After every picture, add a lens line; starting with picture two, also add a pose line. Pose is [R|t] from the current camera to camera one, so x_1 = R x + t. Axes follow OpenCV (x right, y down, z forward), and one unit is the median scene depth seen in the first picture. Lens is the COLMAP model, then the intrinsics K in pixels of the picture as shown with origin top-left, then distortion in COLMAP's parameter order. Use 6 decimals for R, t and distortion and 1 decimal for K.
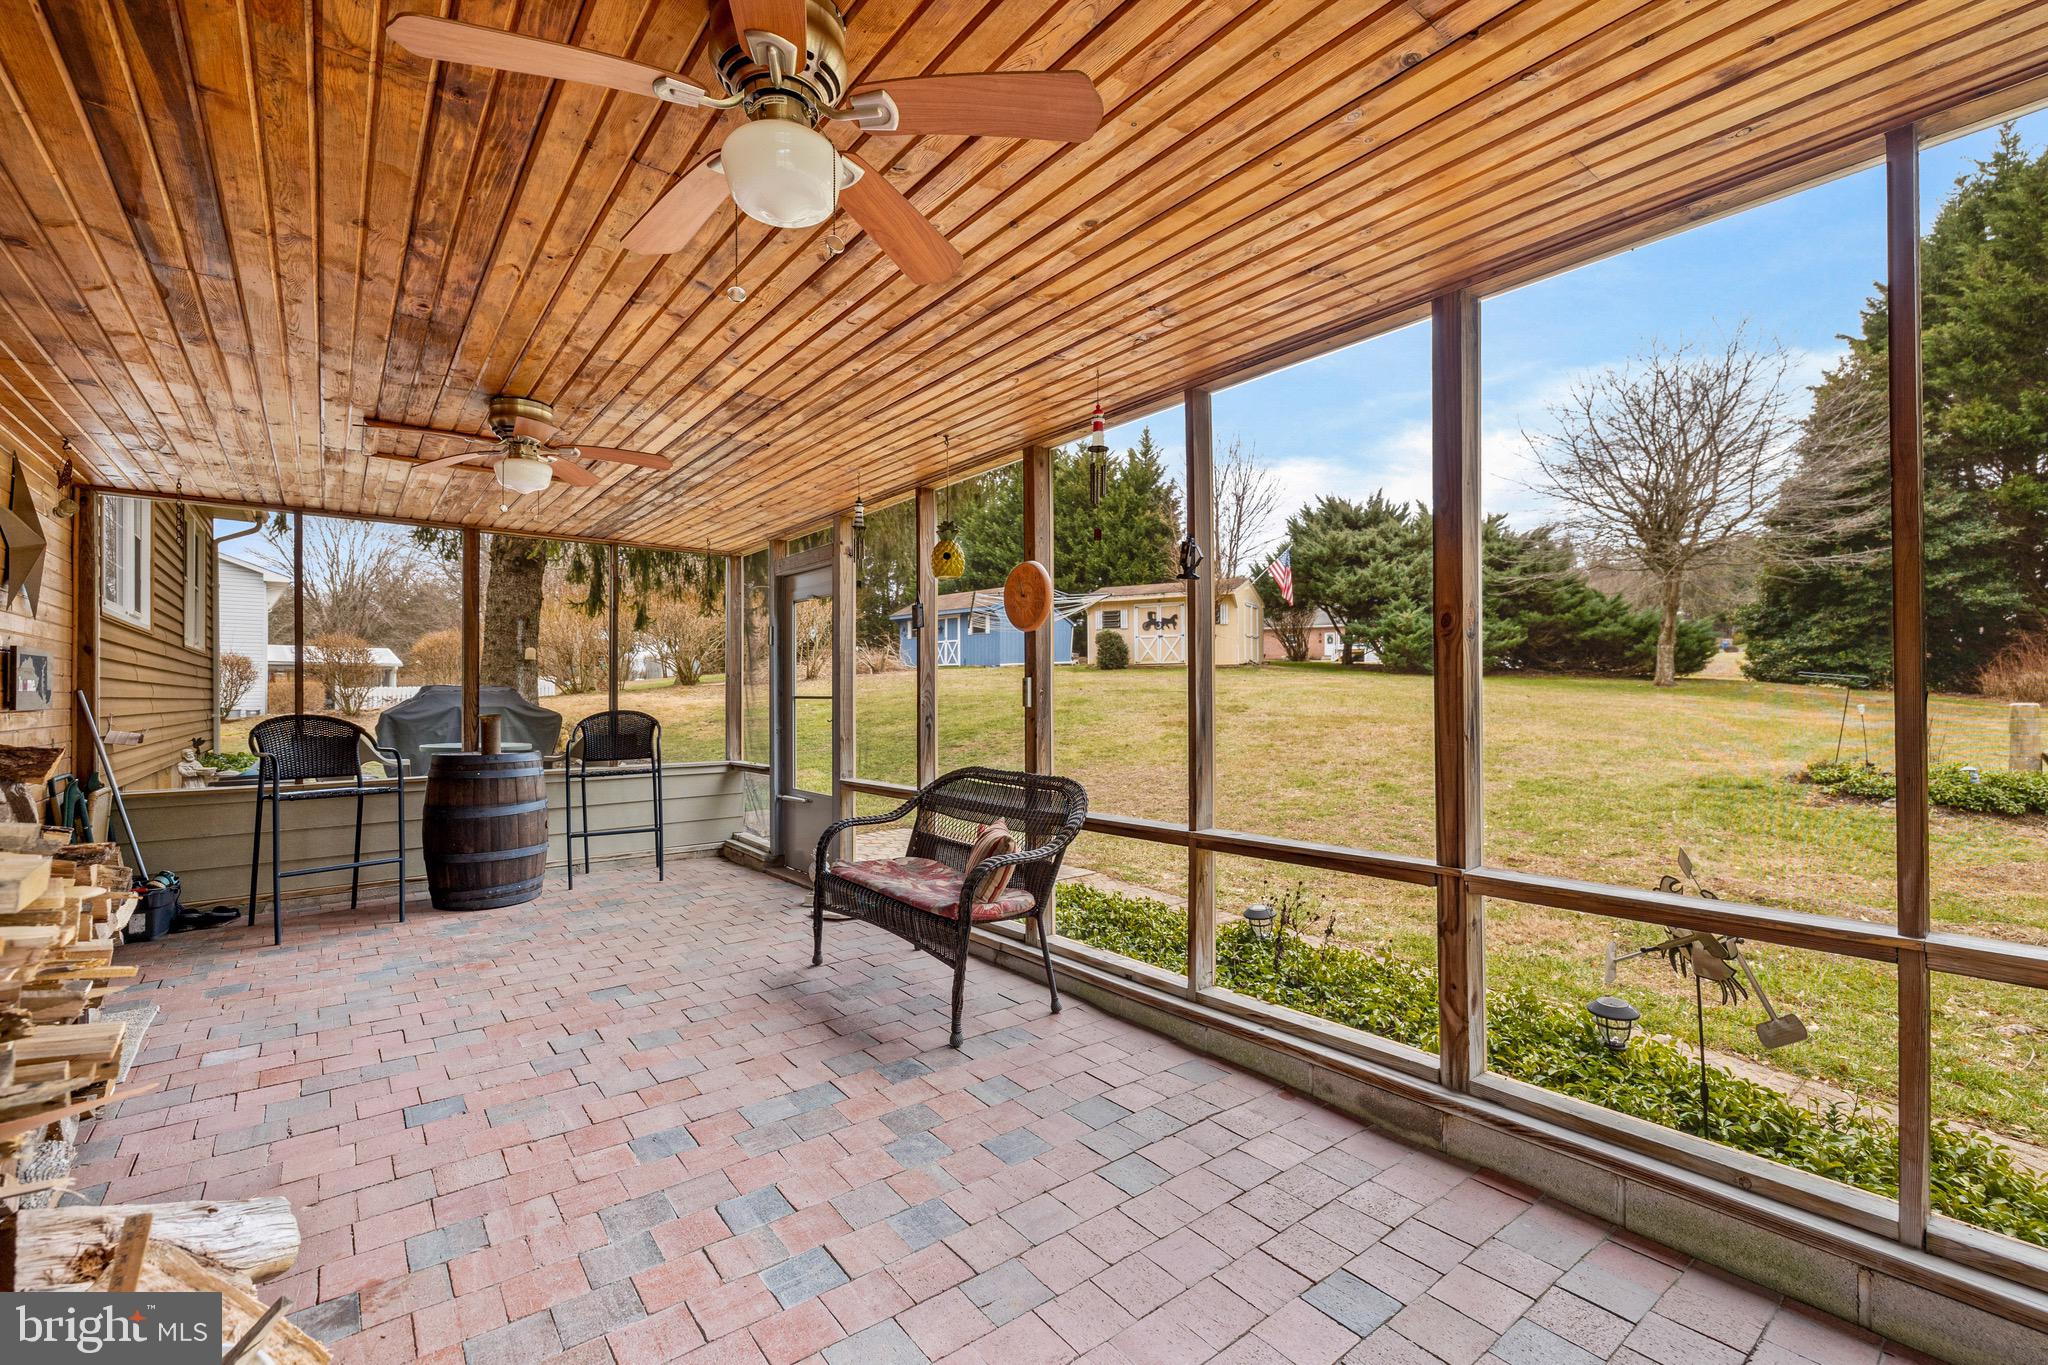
lens RADIAL K [[874.7, 0, 1024.0], [0, 874.7, 682.5], [0, 0, 1]] dist [-0.001076, -0.000461]
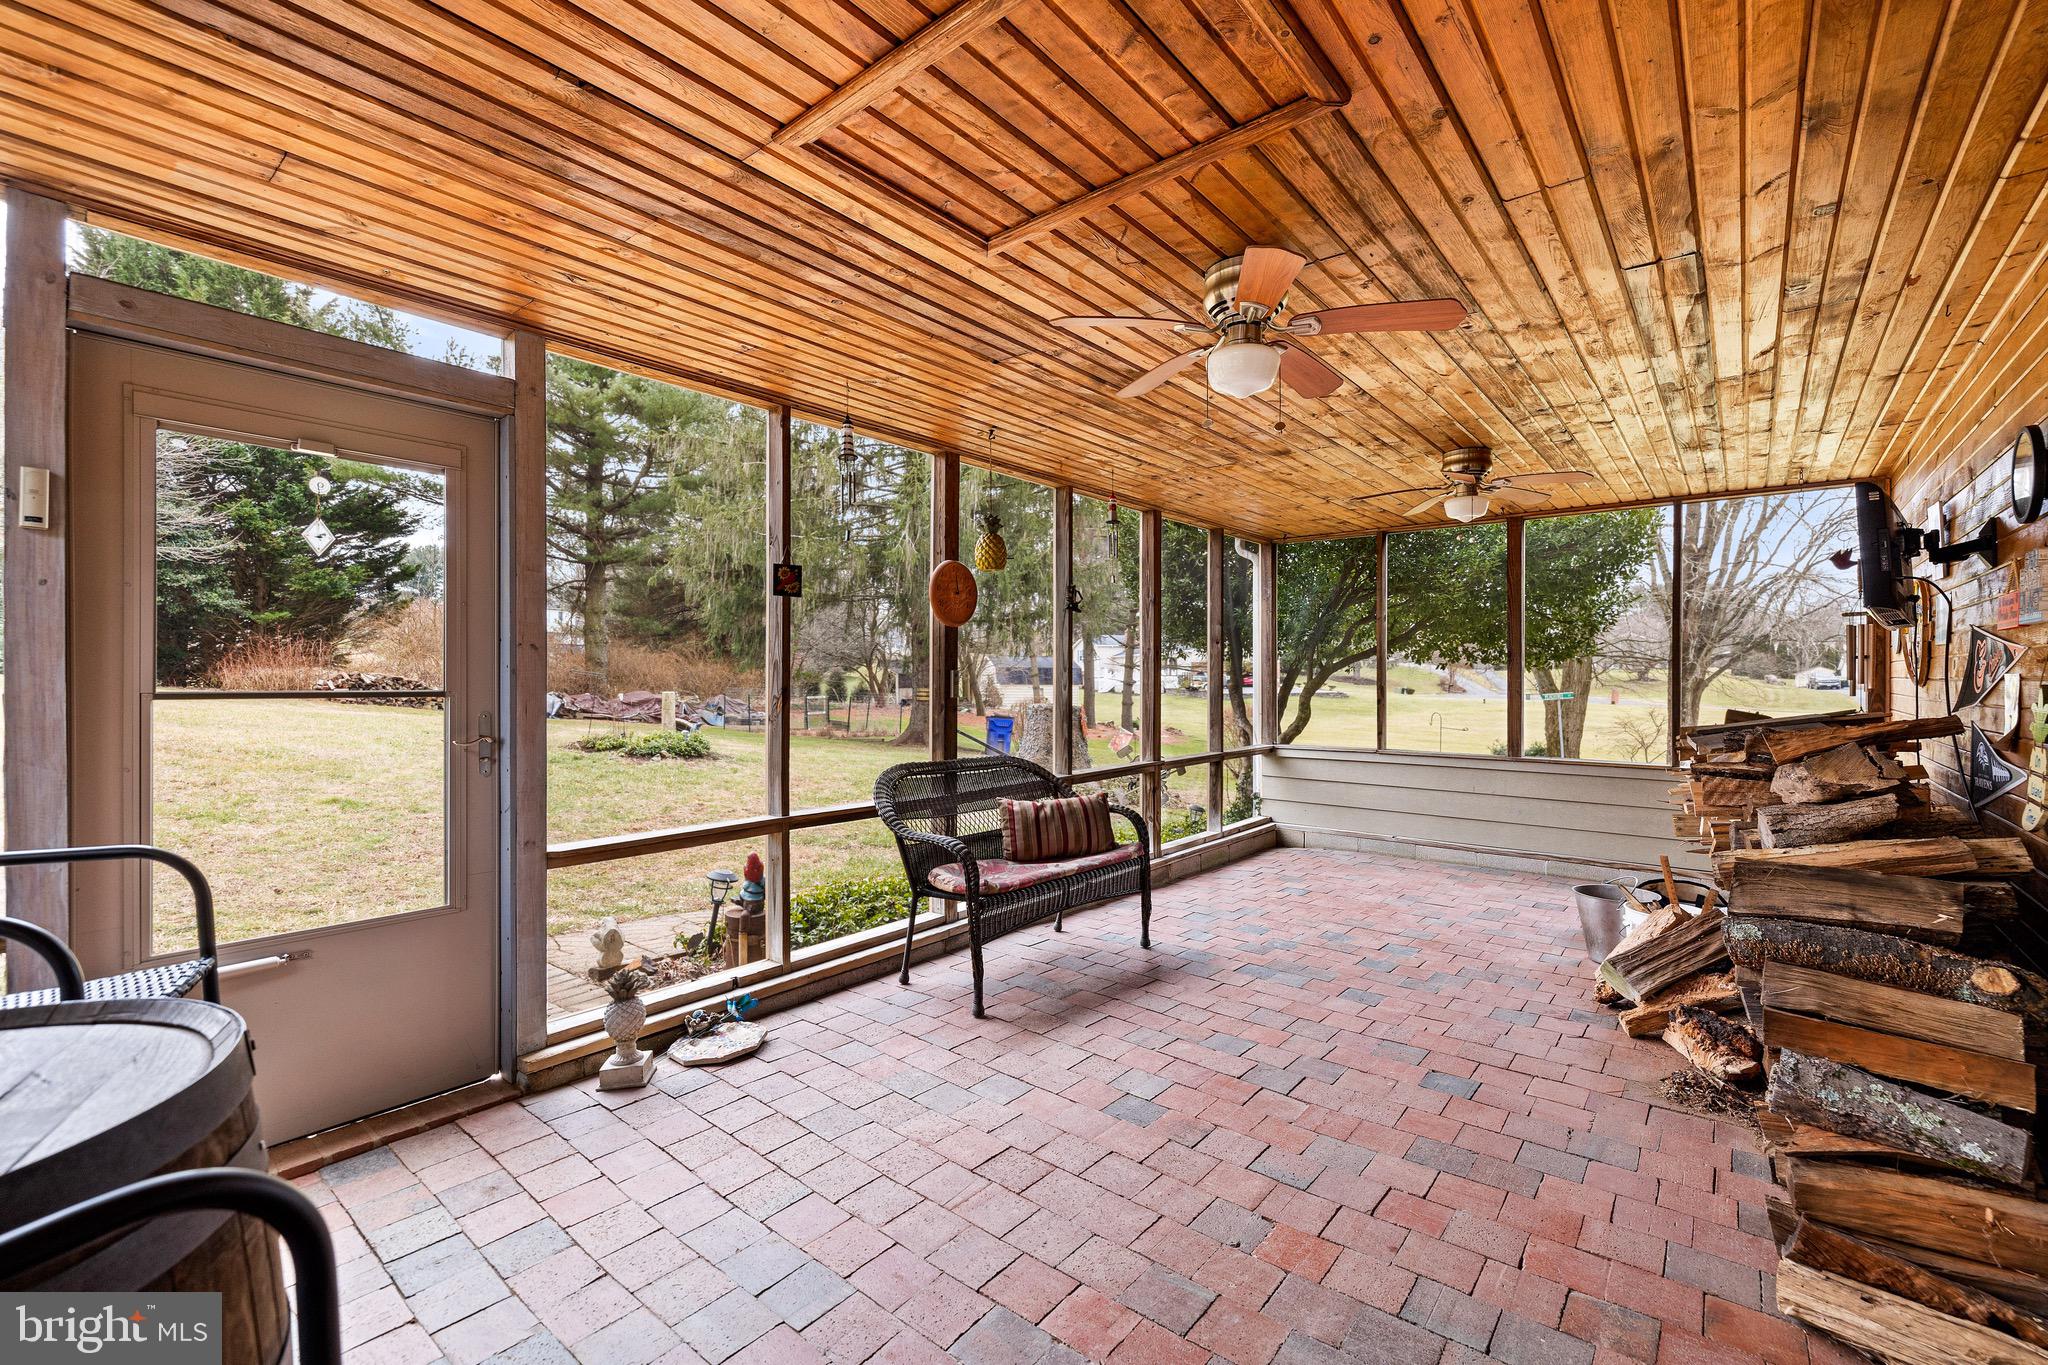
lens RADIAL K [[874.7, 0, 1024.0], [0, 874.7, 682.5], [0, 0, 1]] dist [-0.001076, -0.000461]
pose [[-0.205126, 0.003910, 0.978728, -1.256009], [-0.010444, 0.999926, -0.006184, 0.016889], [-0.978680, -0.011490, -0.205070, 1.353507]]
